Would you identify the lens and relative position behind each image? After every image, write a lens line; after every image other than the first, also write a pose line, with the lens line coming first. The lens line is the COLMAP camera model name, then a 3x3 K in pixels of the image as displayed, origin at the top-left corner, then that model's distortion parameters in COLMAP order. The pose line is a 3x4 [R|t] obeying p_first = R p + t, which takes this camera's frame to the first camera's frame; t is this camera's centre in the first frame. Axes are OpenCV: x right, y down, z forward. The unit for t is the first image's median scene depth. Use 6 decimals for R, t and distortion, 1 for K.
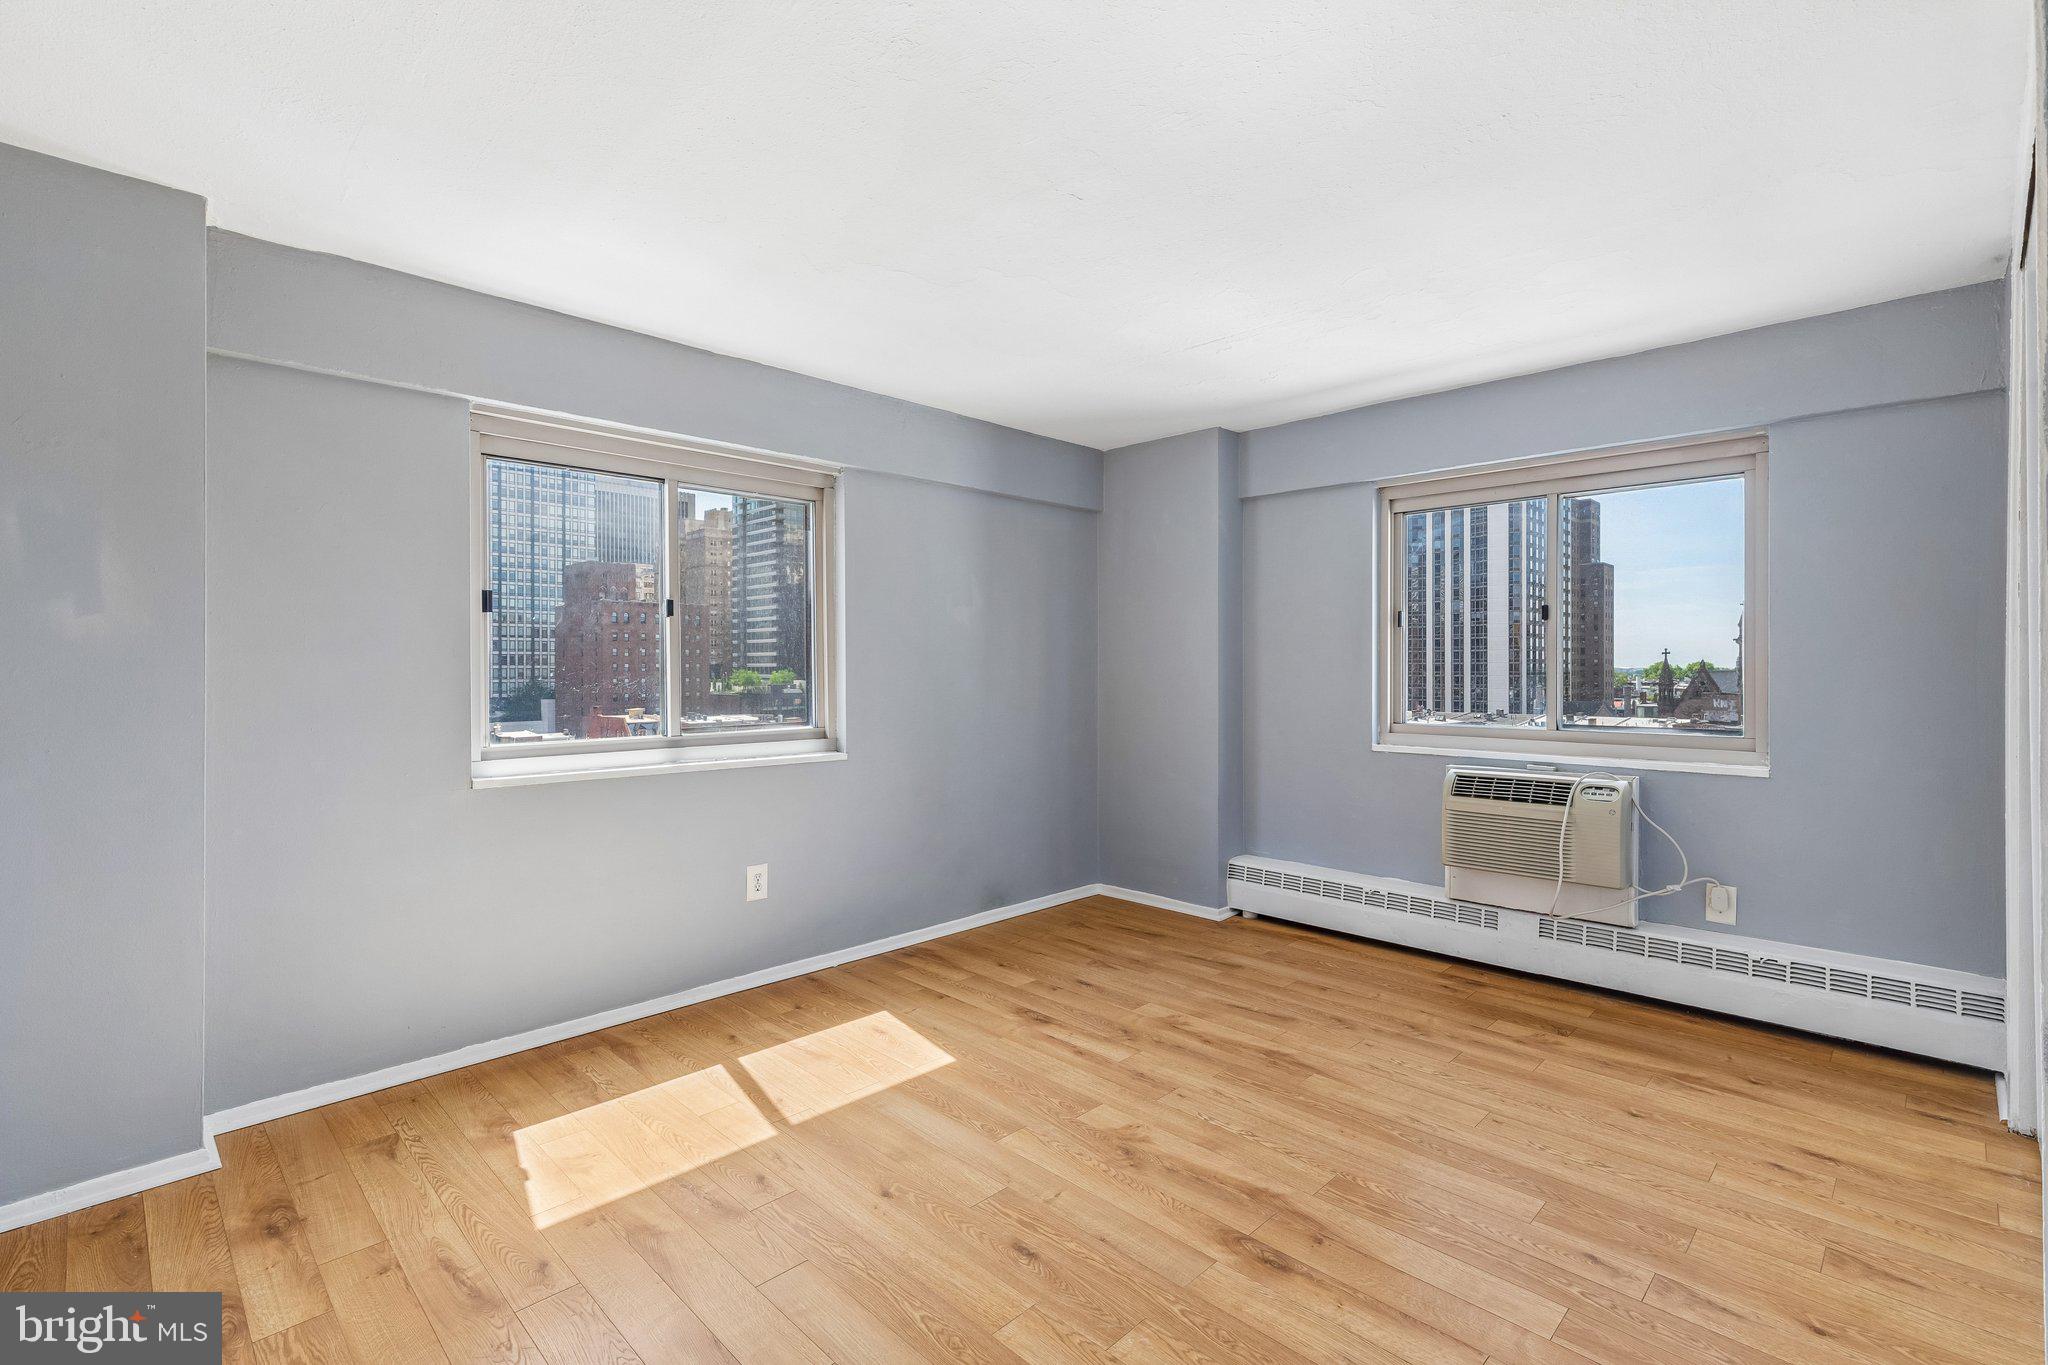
lens RADIAL K [[923.9, 0, 1025.8], [0, 923.9, 670.6], [0, 0, 1]] dist [0.007253, -0.000002]
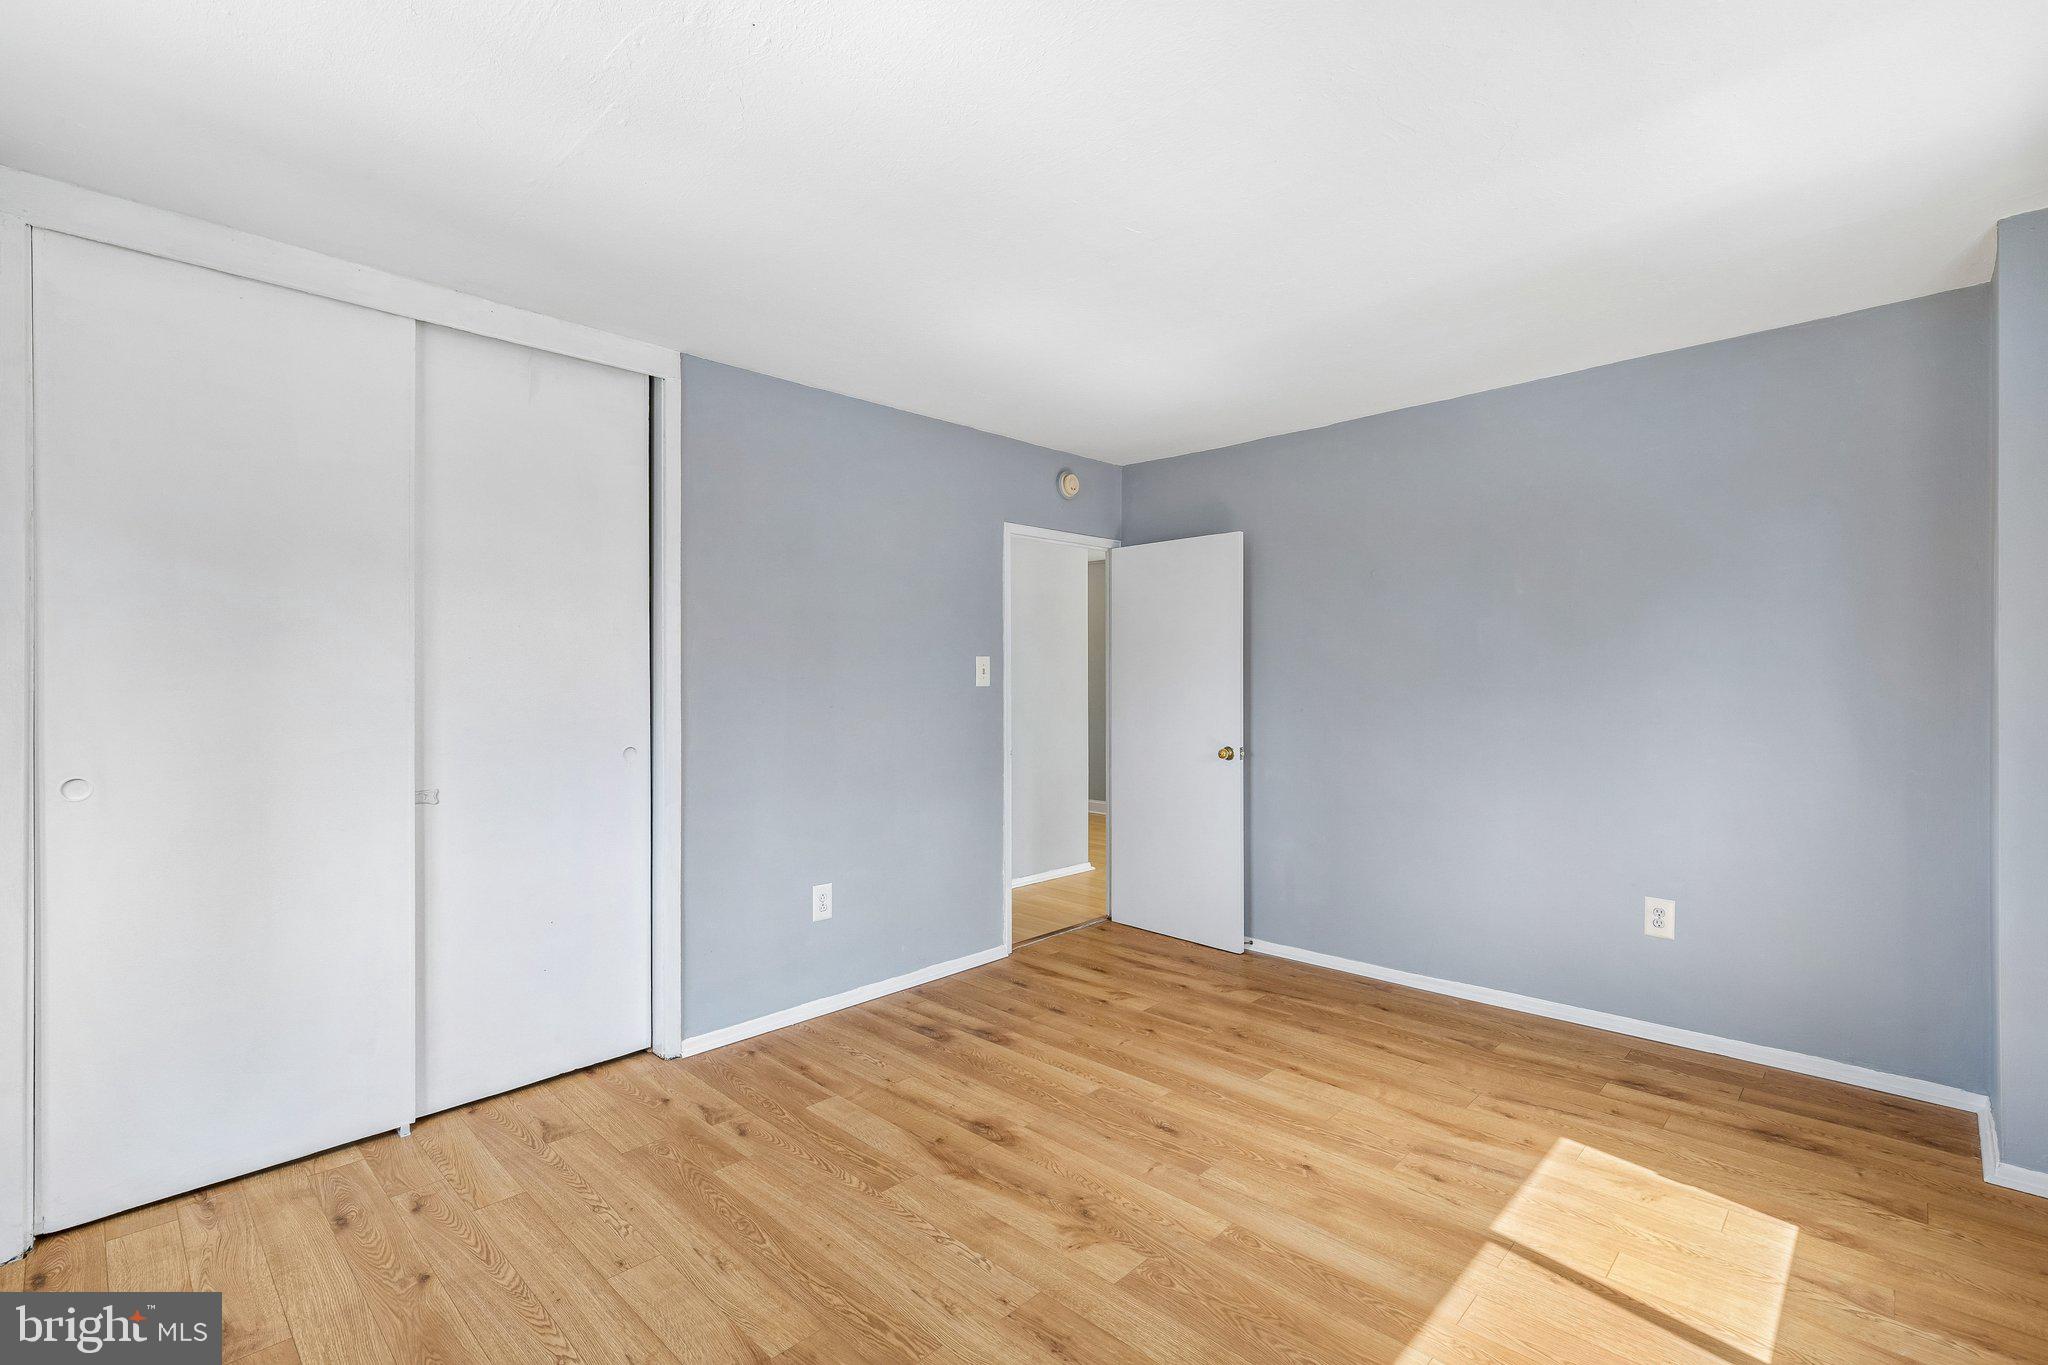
lens RADIAL K [[920.8, 0, 1029.1], [0, 920.8, 682.8], [0, 0, 1]] dist [0.007574, -0.000187]
pose [[-0.999817, 0.006459, -0.018015, 0.190519], [0.006399, 0.999974, 0.003383, -0.015907], [0.018036, 0.003267, -0.999832, 2.046564]]
